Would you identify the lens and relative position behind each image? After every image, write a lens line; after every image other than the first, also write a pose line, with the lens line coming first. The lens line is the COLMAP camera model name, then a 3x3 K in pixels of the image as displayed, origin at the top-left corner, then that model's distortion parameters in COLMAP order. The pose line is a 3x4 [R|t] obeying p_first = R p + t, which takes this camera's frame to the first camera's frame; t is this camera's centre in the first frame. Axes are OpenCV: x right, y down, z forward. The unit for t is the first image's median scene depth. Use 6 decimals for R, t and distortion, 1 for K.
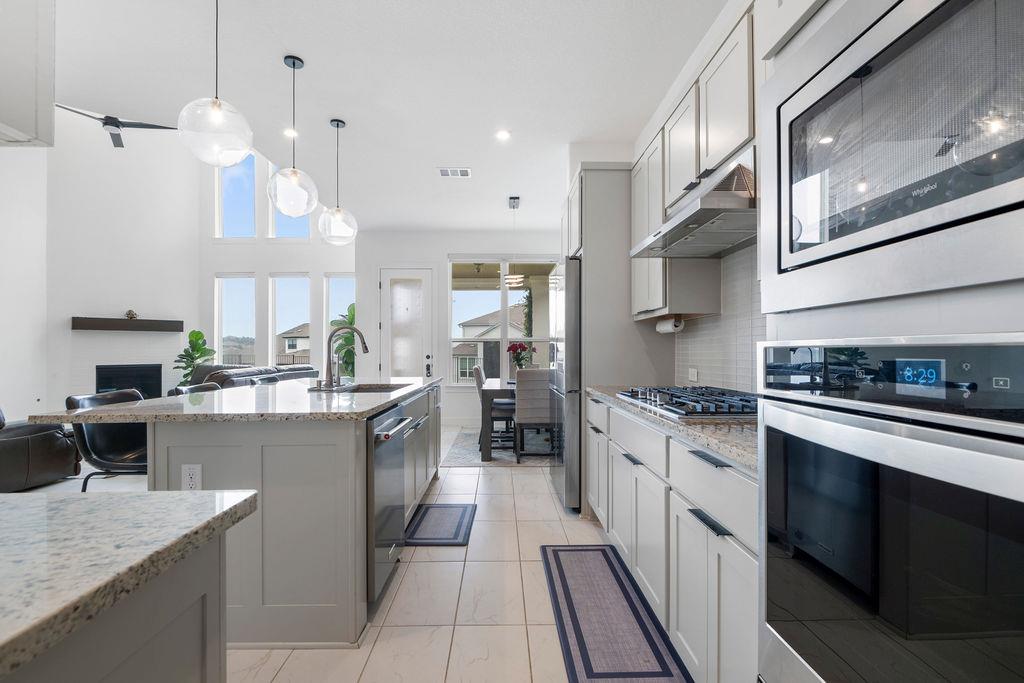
lens RADIAL K [[480.0, 0, 520.6], [0, 480.0, 351.6], [0, 0, 1]] dist [0.001113, -0.001639]
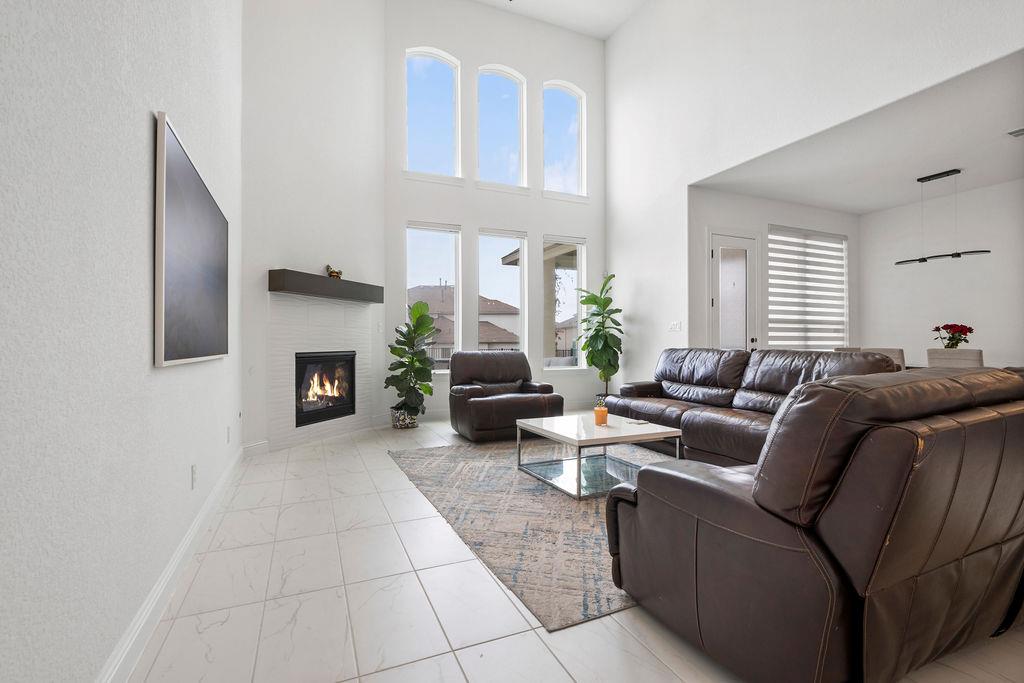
lens RADIAL K [[480.0, 0, 510.7], [0, 480.0, 343.8], [0, 0, 1]] dist [0.001113, -0.001639]
pose [[0.918235, 0.001678, 0.396032, -0.826519], [0.001418, 0.999971, -0.007525, 0.019504], [-0.396033, 0.007471, 0.918206, 0.335057]]
